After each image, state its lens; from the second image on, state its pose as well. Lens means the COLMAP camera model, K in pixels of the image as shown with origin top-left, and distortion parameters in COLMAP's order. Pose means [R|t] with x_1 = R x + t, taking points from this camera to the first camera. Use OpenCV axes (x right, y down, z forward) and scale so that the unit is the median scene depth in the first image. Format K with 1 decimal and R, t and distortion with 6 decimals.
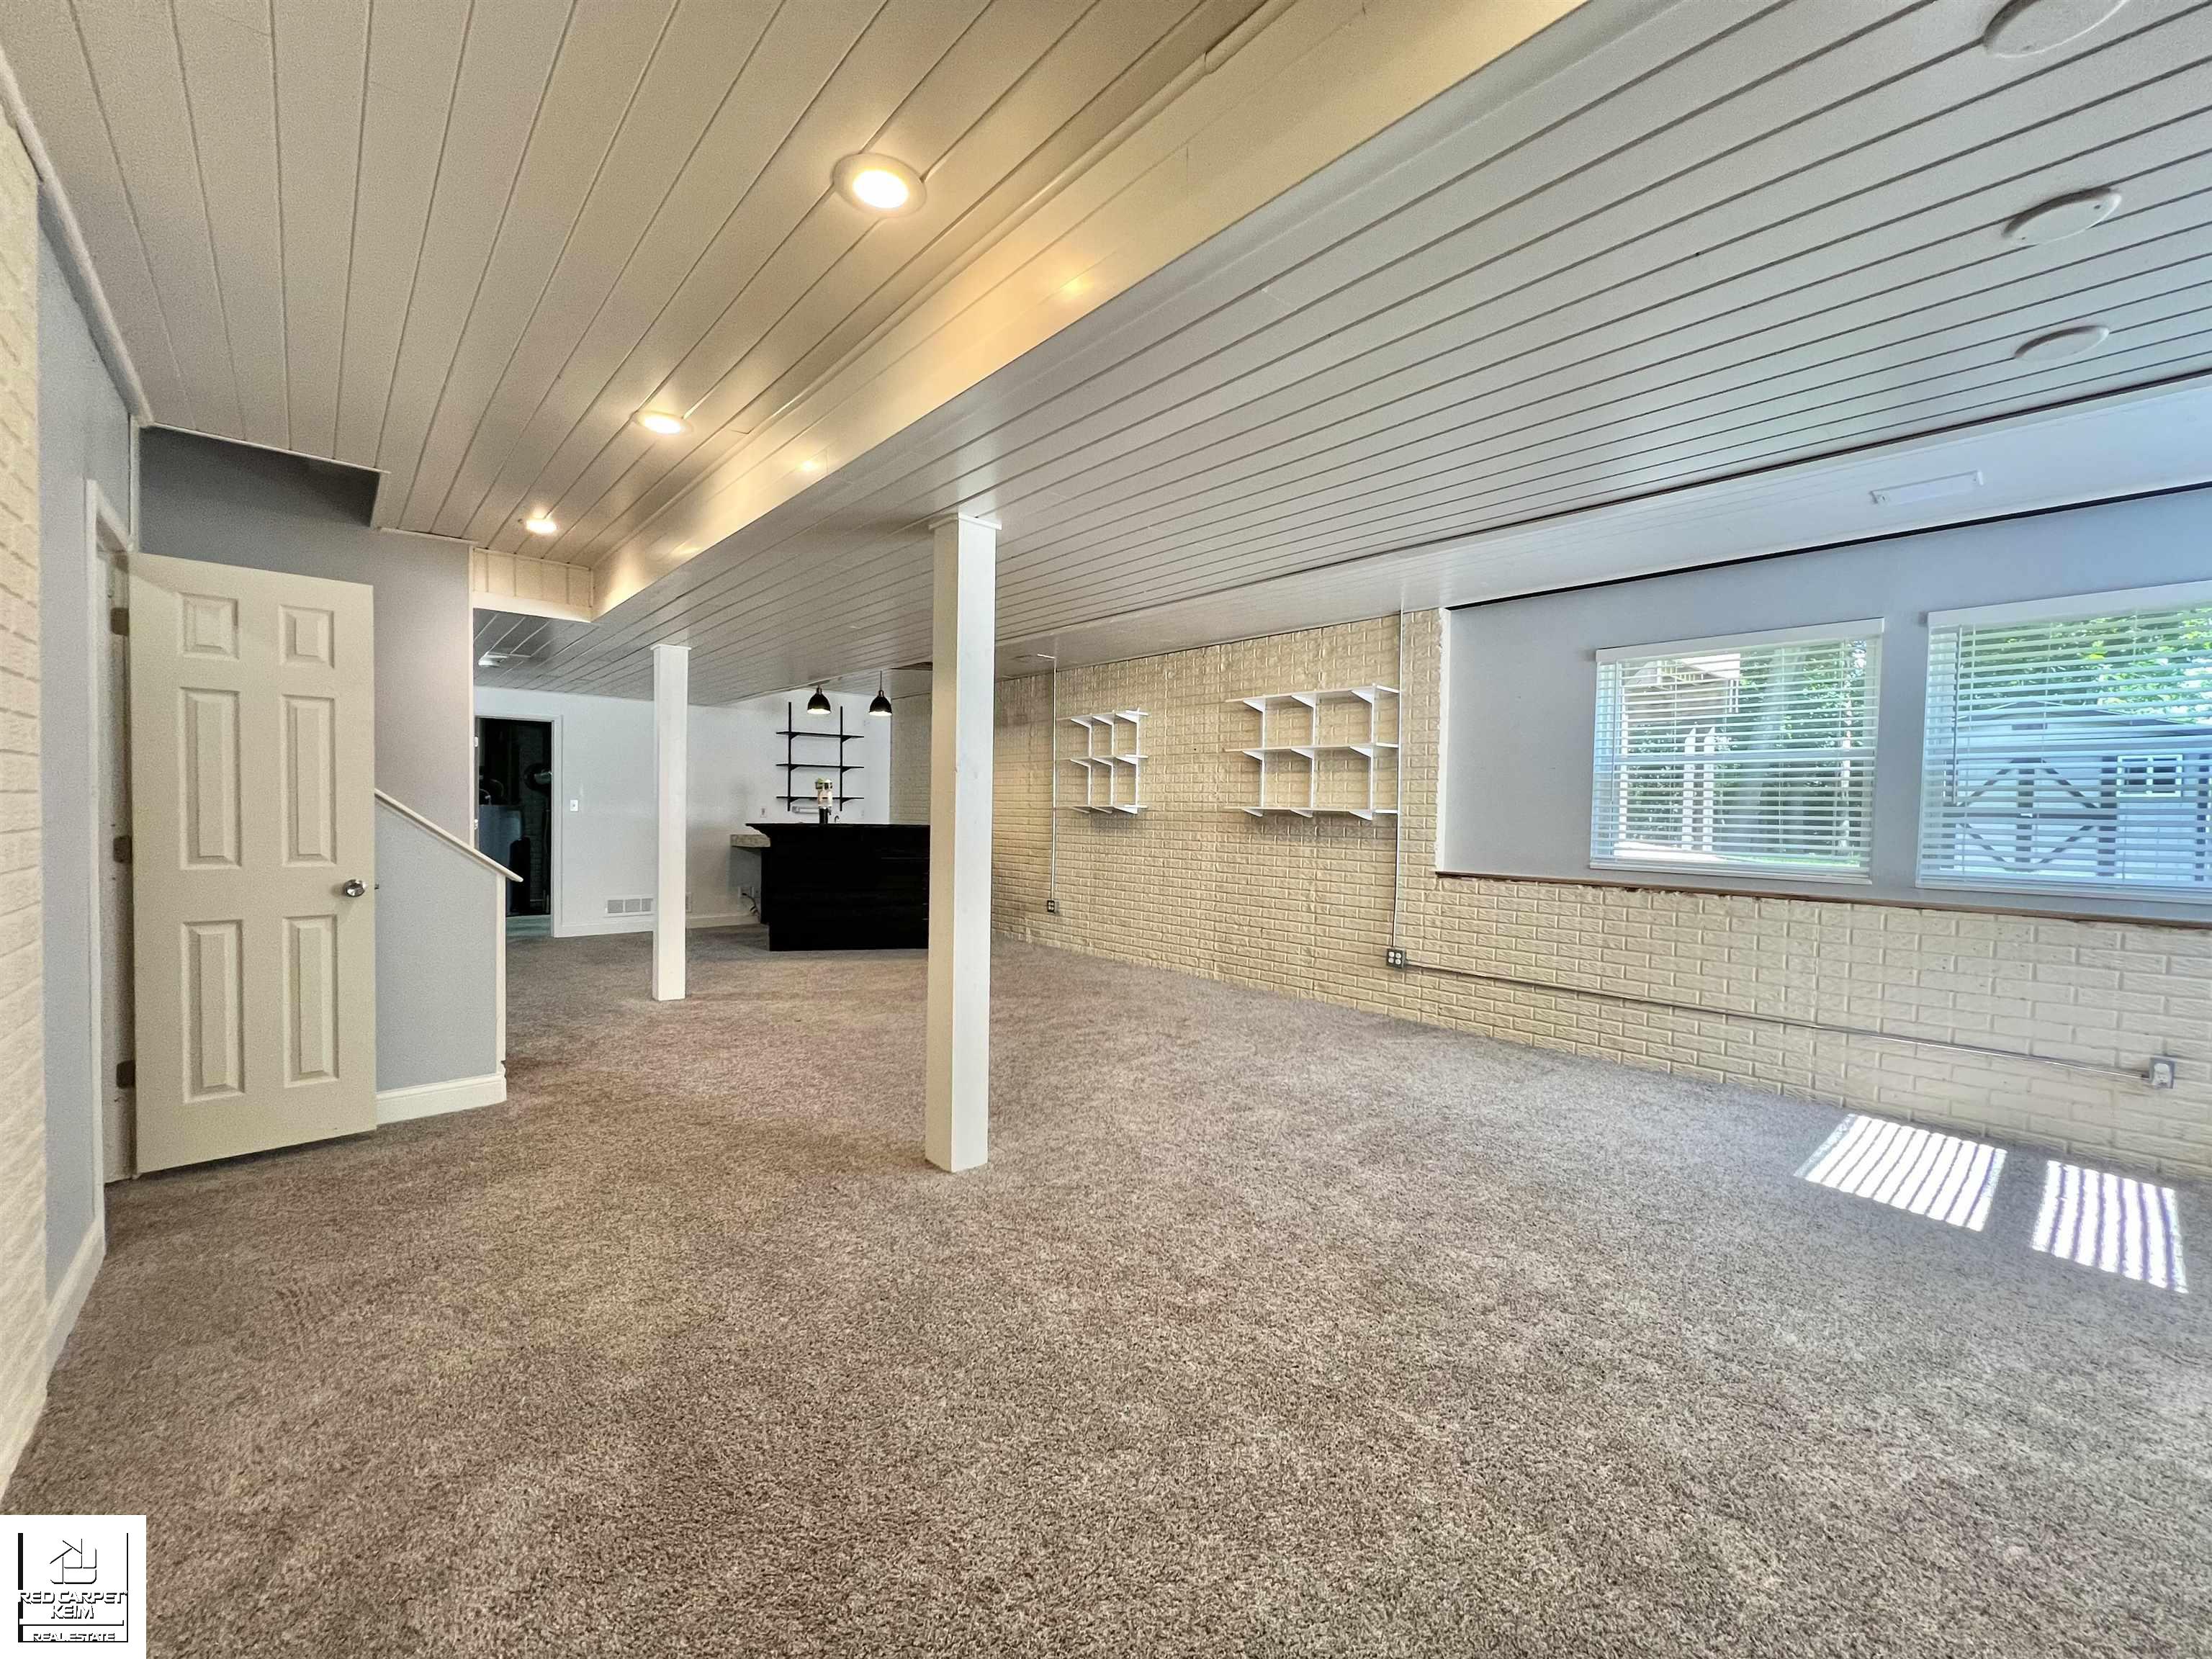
lens RADIAL K [[887.2, 0, 1116.9], [0, 887.2, 820.6], [0, 0, 1]] dist [-0.000347, -0.000343]
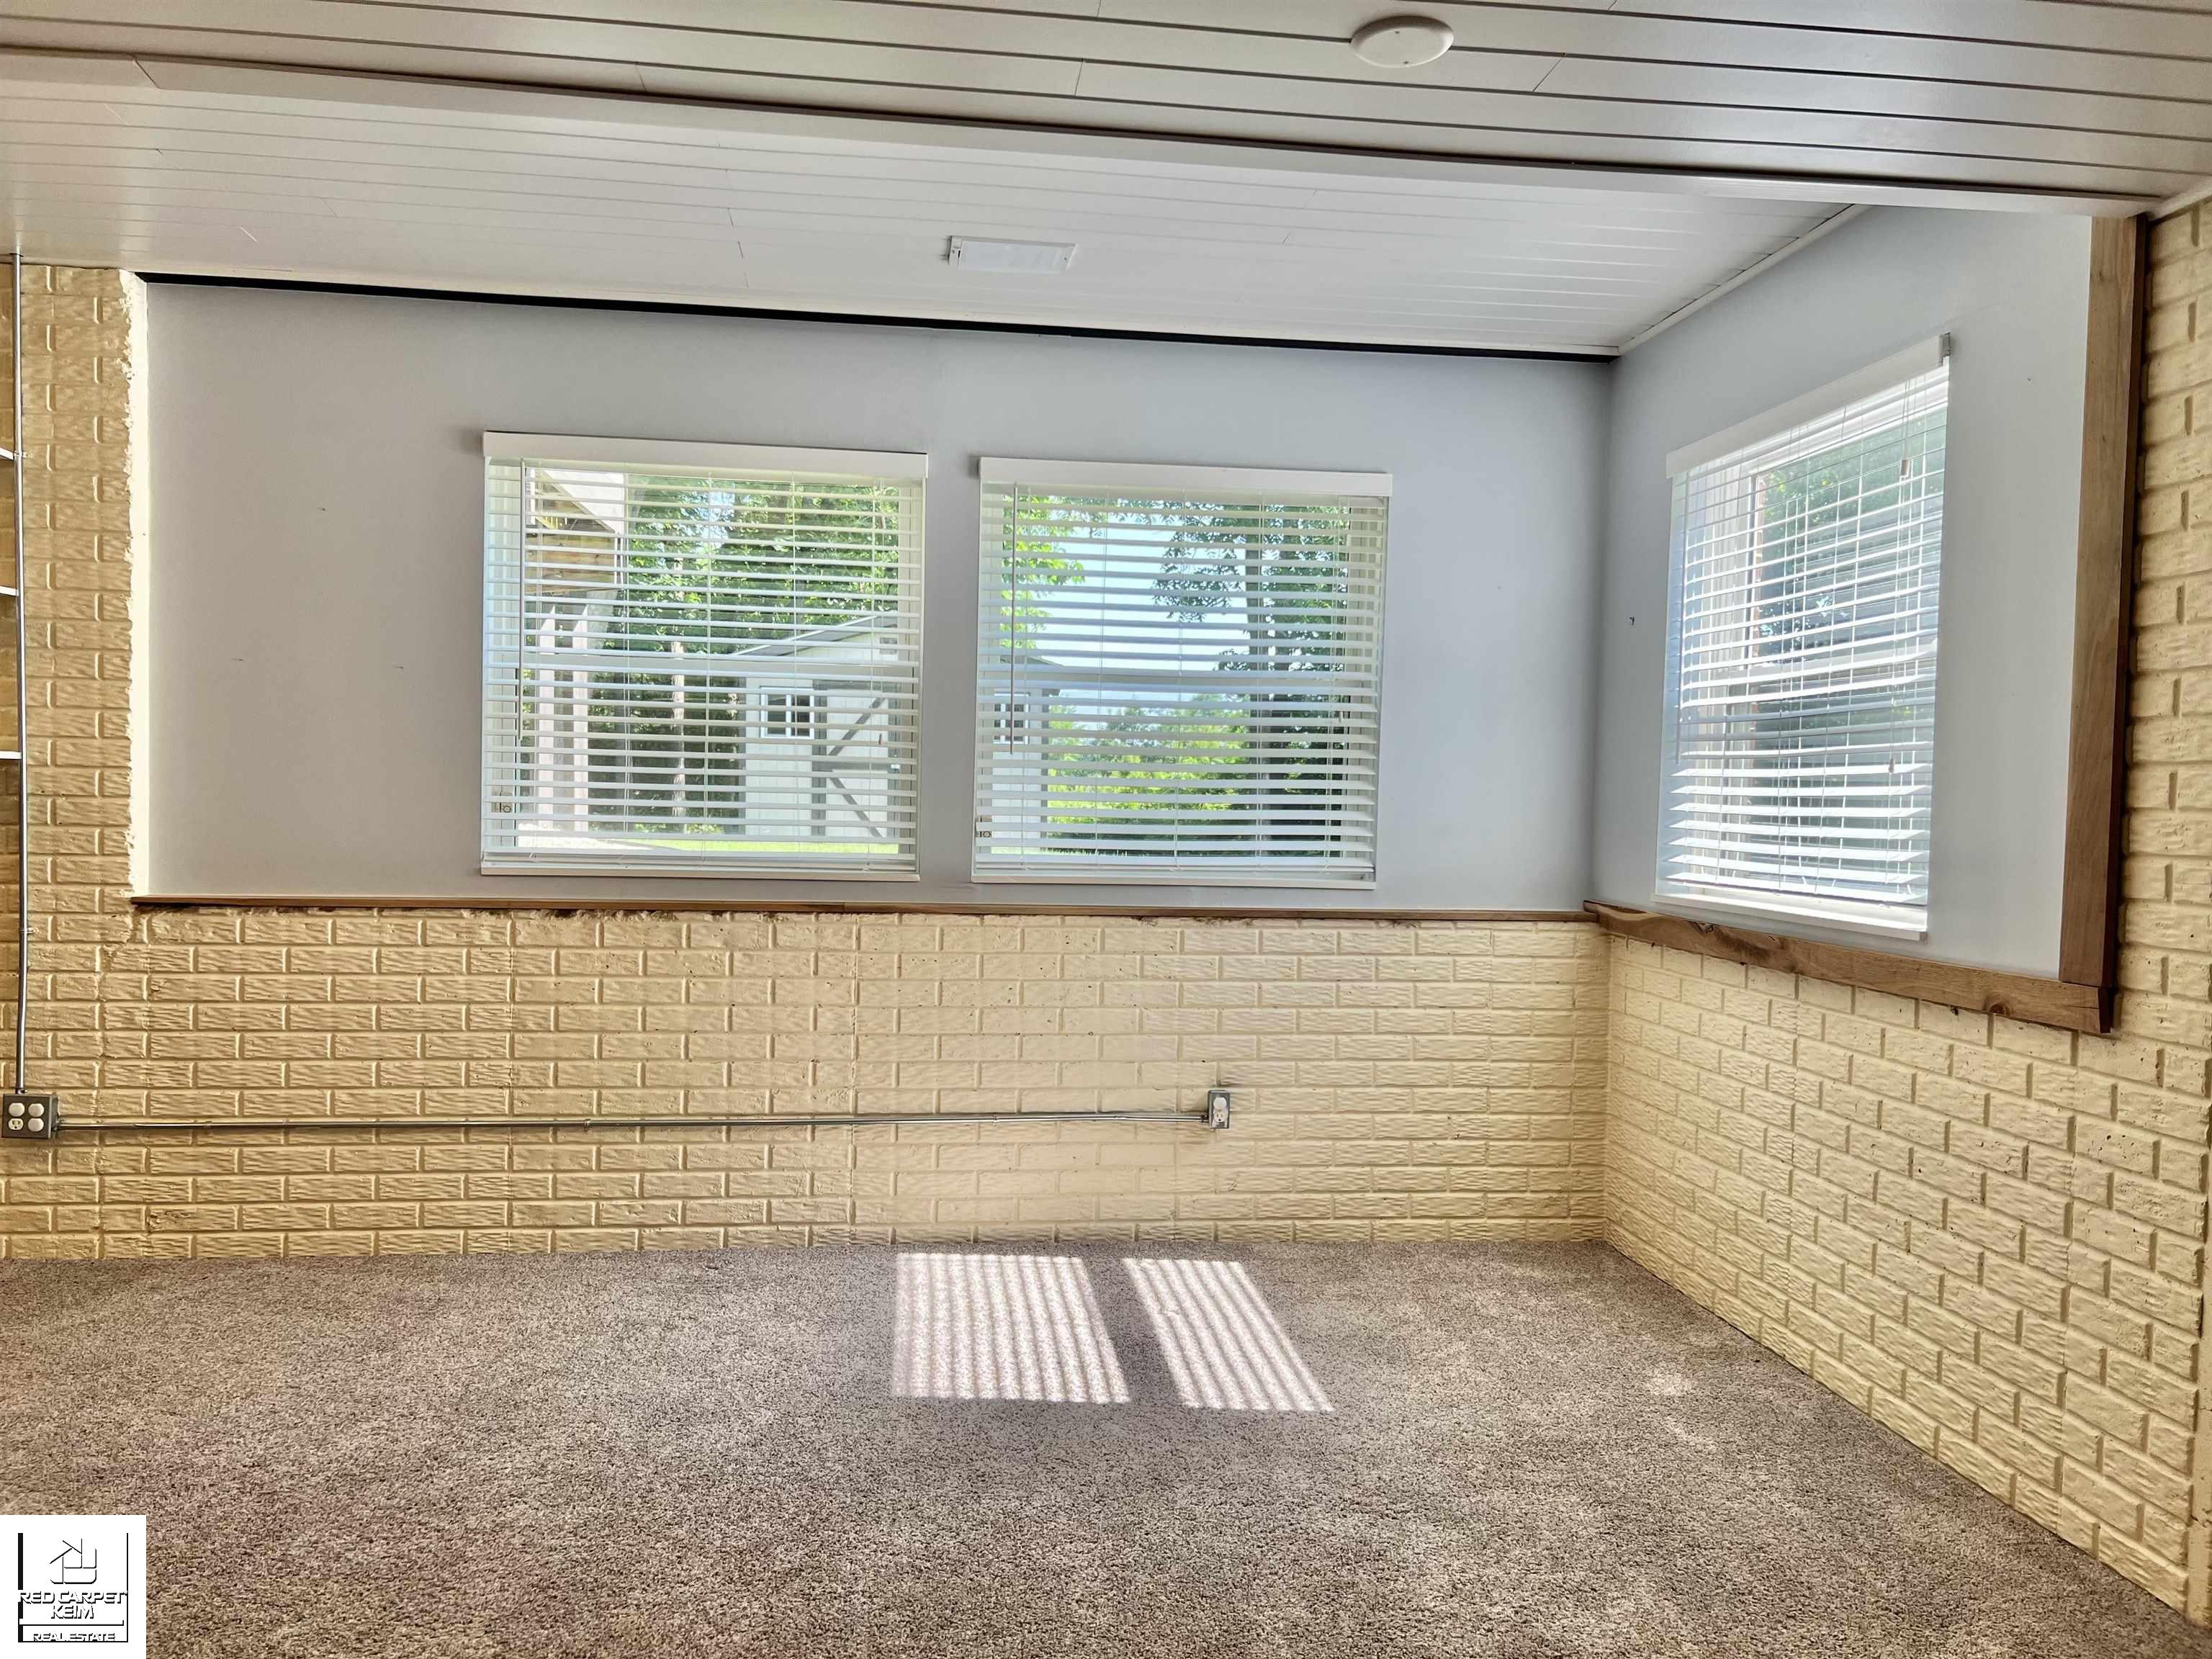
lens RADIAL K [[1674.5, 0, 1117.6], [0, 1674.5, 841.3], [0, 0, 1]] dist [0.037869, -0.027220]
pose [[0.582186, -0.031830, 0.812432, -0.026133], [-0.000129, 0.999230, 0.039241, -0.002042], [-0.813055, -0.022950, 0.581734, 0.178876]]
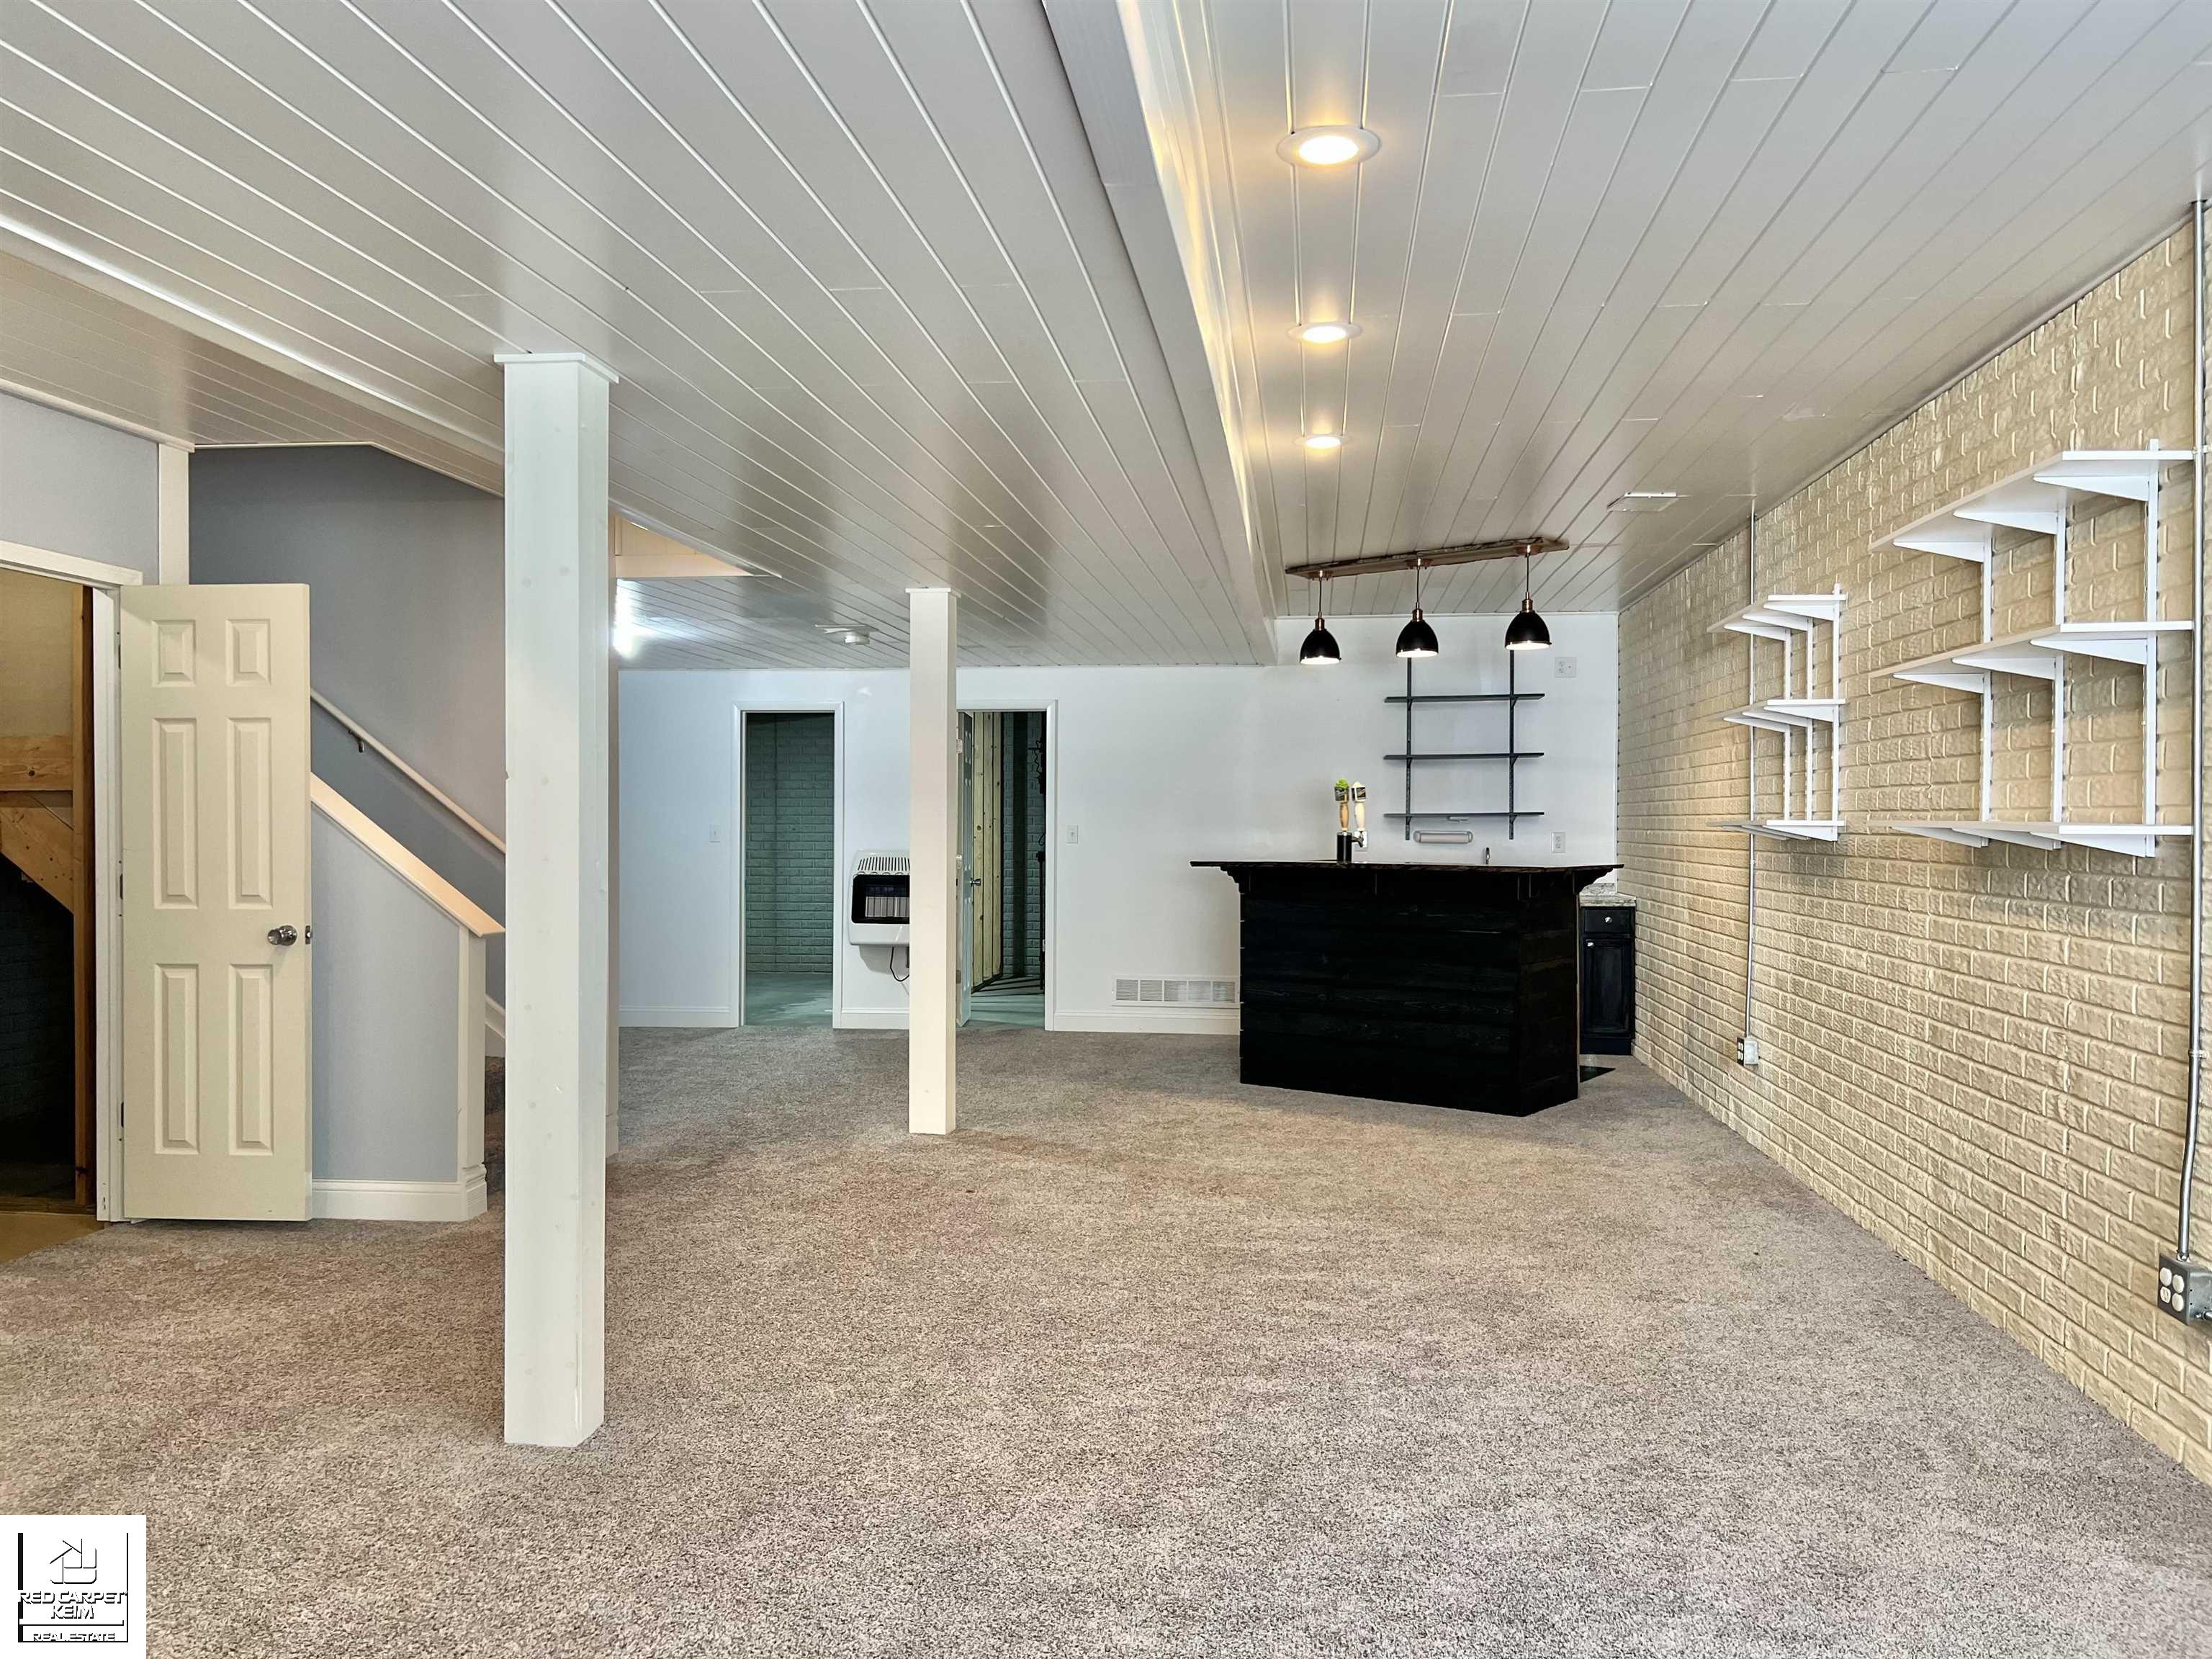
lens RADIAL K [[1674.5, 0, 1109.7], [0, 1674.5, 836.2], [0, 0, 1]] dist [0.037869, -0.027220]
pose [[0.649053, -0.008657, -0.760694, 0.647287], [-0.000029, 0.999935, -0.011403, -0.001416], [0.760743, 0.007423, 0.649010, 0.383881]]
